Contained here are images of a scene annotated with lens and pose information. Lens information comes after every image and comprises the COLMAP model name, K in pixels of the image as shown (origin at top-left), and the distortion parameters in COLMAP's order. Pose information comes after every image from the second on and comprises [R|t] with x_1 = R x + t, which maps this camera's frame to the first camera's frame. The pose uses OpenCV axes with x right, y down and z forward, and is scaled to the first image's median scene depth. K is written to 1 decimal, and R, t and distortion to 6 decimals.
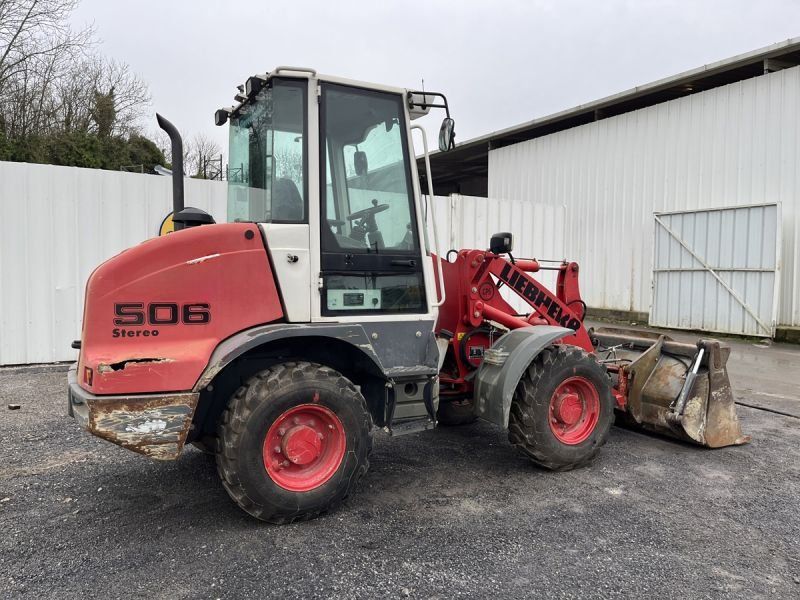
lens RADIAL K [[606.0, 0, 394.0], [0, 606.0, 303.0], [0, 0, 1]] dist [0.071196, -0.090971]
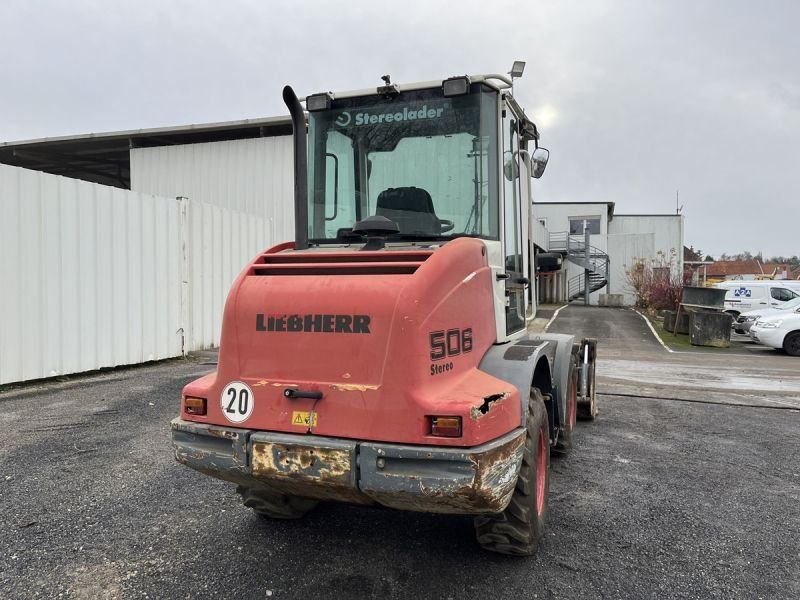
lens RADIAL K [[606.0, 0, 392.0], [0, 606.0, 306.9], [0, 0, 1]] dist [0.071196, -0.090971]
pose [[0.757323, -0.028379, 0.652423, -0.827174], [0.034013, 0.999413, 0.003991, -0.031710], [-0.652154, 0.019168, 0.757844, 0.349258]]
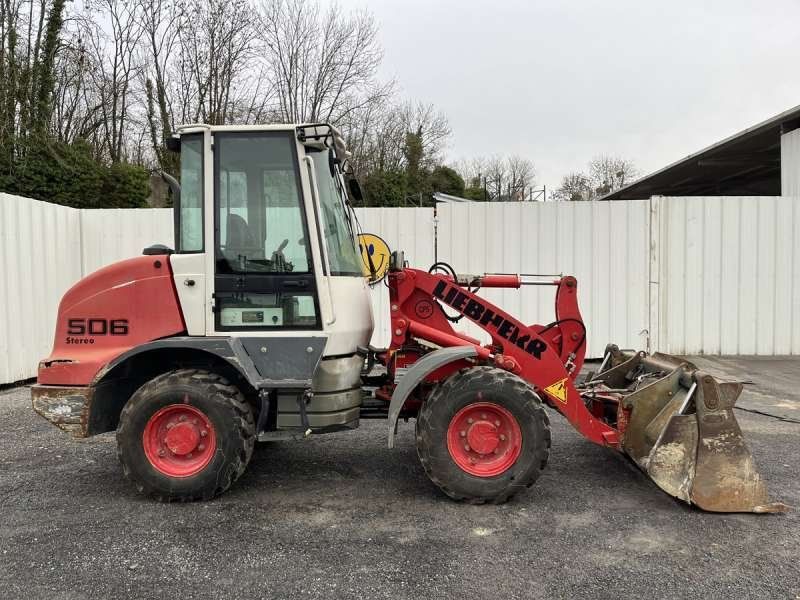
lens RADIAL K [[606.0, 0, 395.1], [0, 606.0, 303.0], [0, 0, 1]] dist [0.071196, -0.090971]
pose [[0.859559, -0.003553, -0.511025, 0.717645], [-0.008287, 0.999747, -0.020890, -0.009867], [0.510970, 0.022191, 0.859312, 0.155188]]
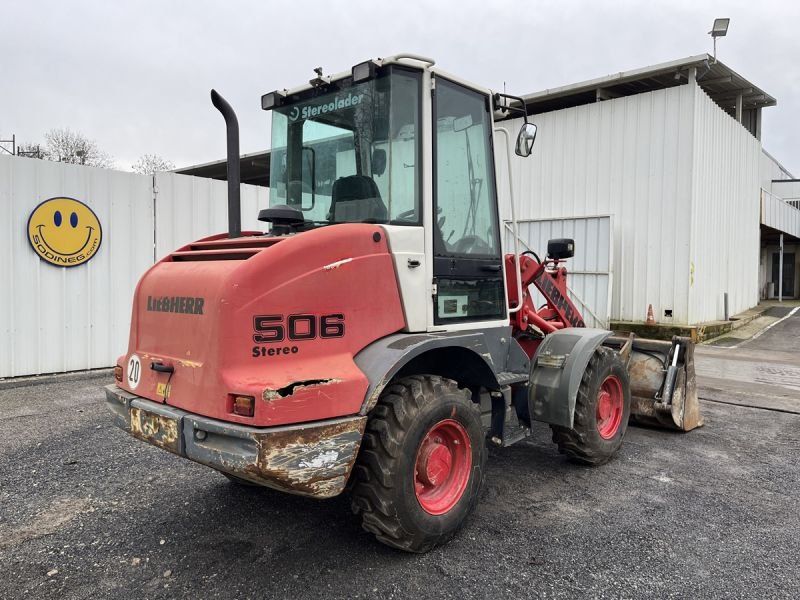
lens RADIAL K [[606.0, 0, 394.0], [0, 606.0, 305.2], [0, 0, 1]] dist [0.071196, -0.090971]
pose [[0.946883, -0.014618, 0.321246, -0.442335], [0.013635, 0.999893, 0.005308, -0.013395], [-0.321289, -0.000646, 0.946981, 0.122995]]
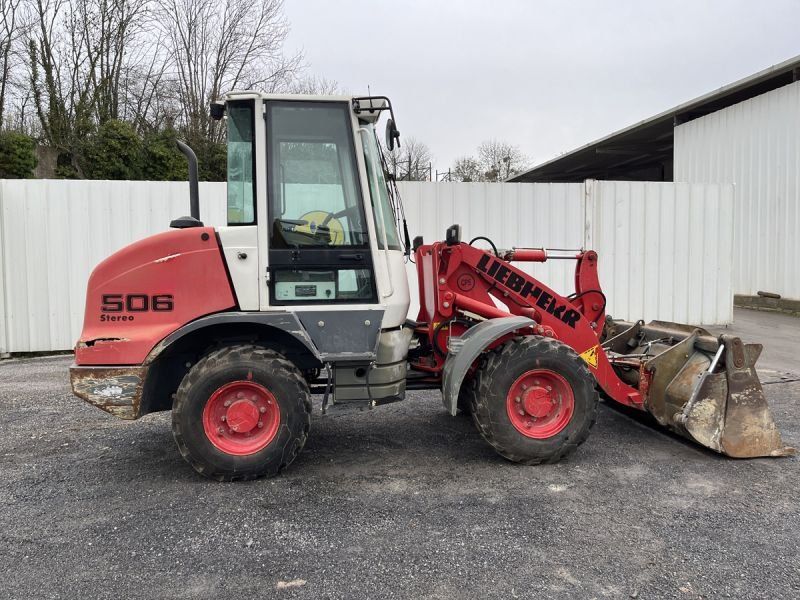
lens RADIAL K [[606.0, 0, 393.8], [0, 606.0, 297.3], [0, 0, 1]] dist [0.071196, -0.090971]
pose [[0.936949, -0.002407, -0.349457, 0.460443], [0.002959, 0.999995, 0.001046, 0.005256], [0.349453, -0.002014, 0.936952, 0.009661]]
